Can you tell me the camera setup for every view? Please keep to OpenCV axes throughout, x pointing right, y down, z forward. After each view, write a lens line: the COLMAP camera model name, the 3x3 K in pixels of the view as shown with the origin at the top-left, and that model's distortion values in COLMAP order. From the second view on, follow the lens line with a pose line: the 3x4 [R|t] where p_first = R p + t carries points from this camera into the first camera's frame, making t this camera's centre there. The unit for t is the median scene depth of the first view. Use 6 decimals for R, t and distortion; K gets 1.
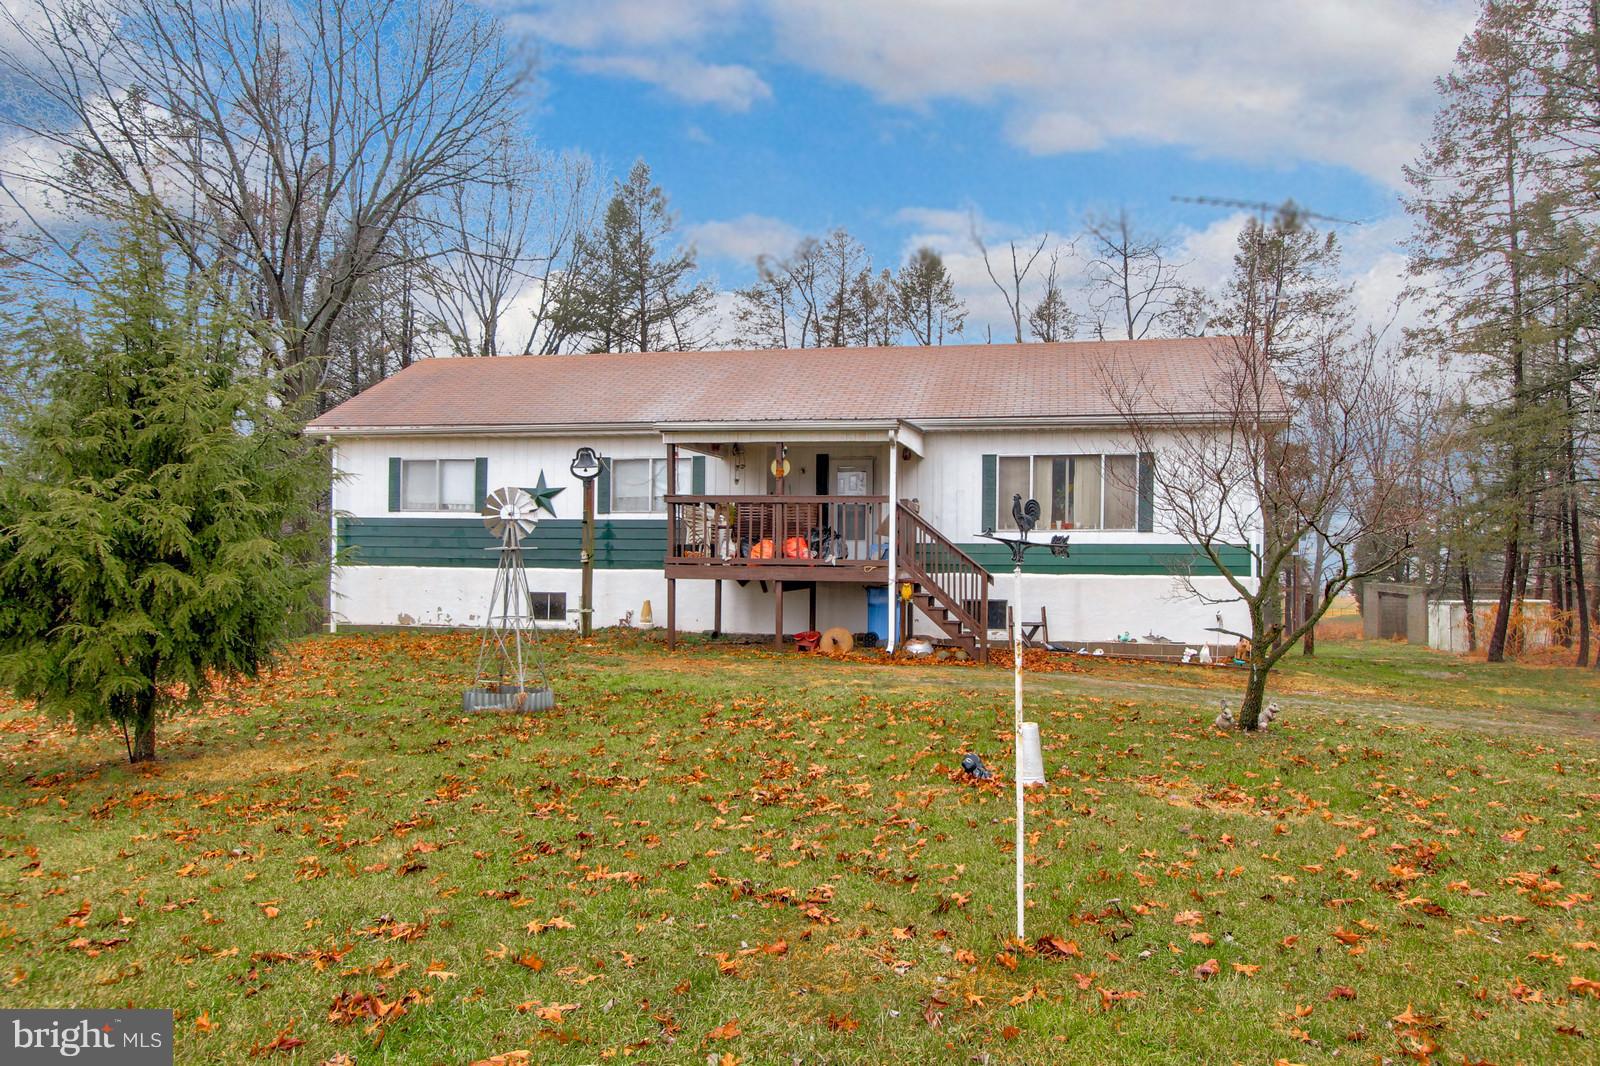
lens RADIAL K [[970.8, 0, 800.0], [0, 970.8, 533.0], [0, 0, 1]] dist [-0.004286, 0.000725]
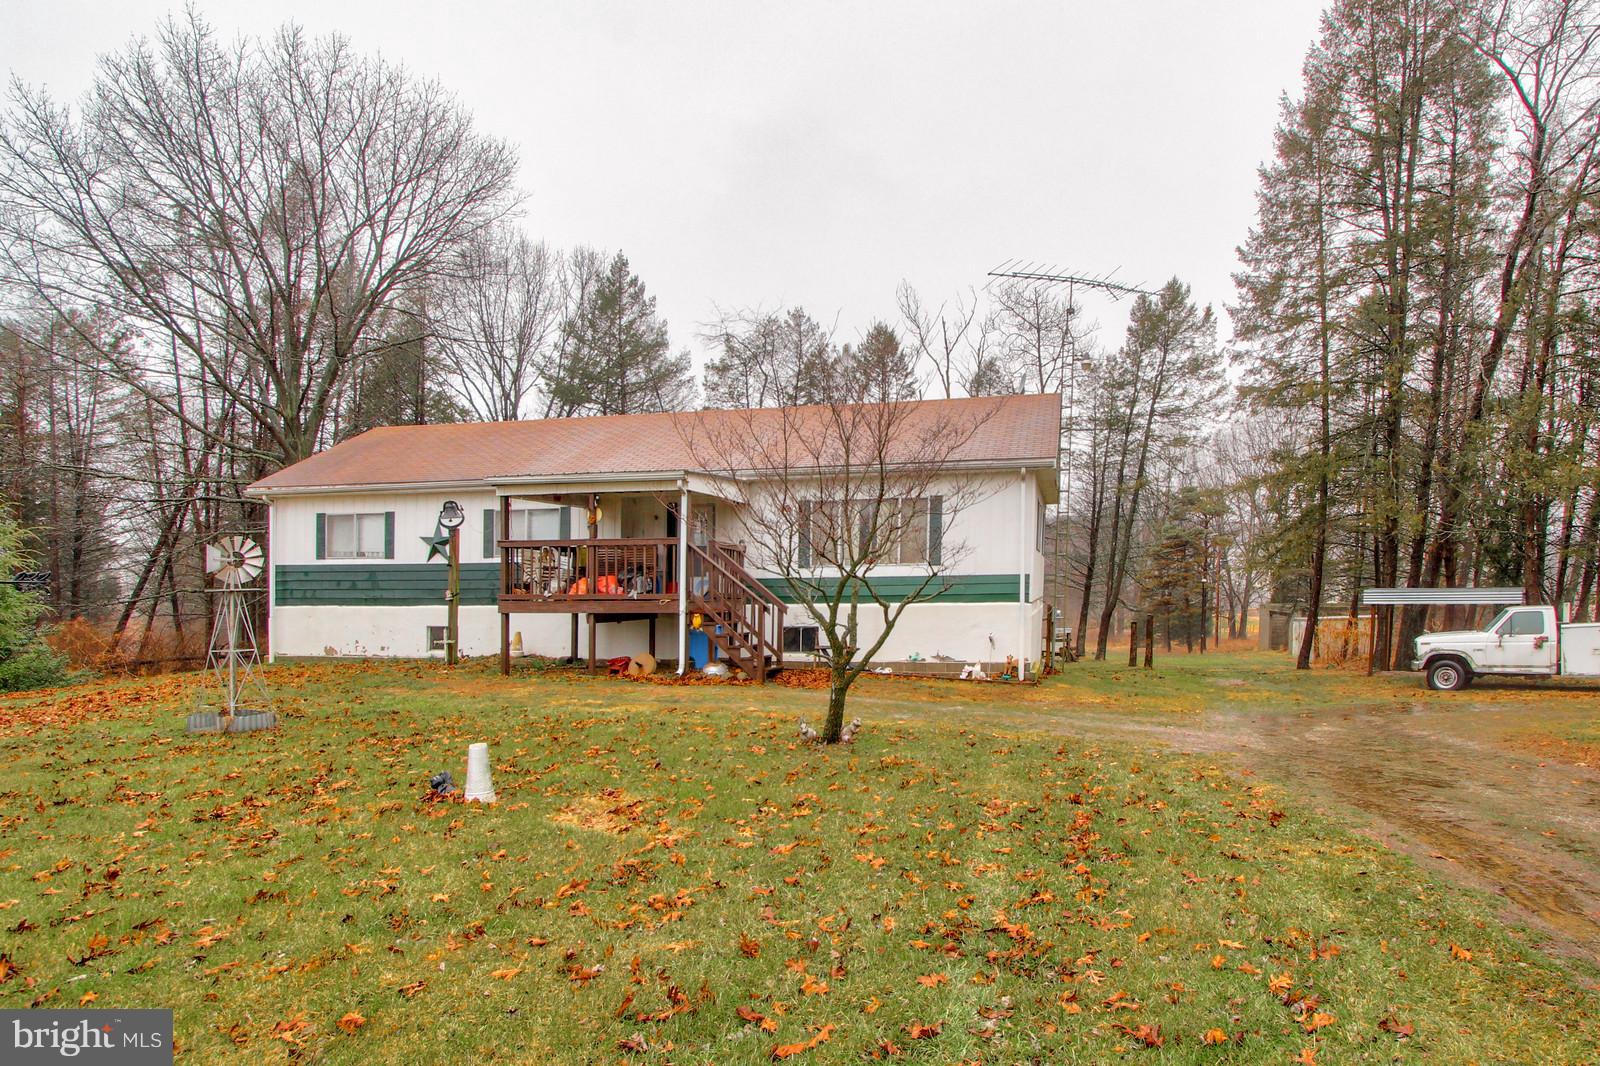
lens RADIAL K [[817.0, 0, 799.7], [0, 817.0, 594.6], [0, 0, 1]] dist [-0.032098, -0.000191]
pose [[0.999811, -0.017393, -0.008711, 0.175574], [0.017642, 0.999411, 0.029448, 0.002079], [0.008194, -0.029596, 0.999528, 0.027845]]
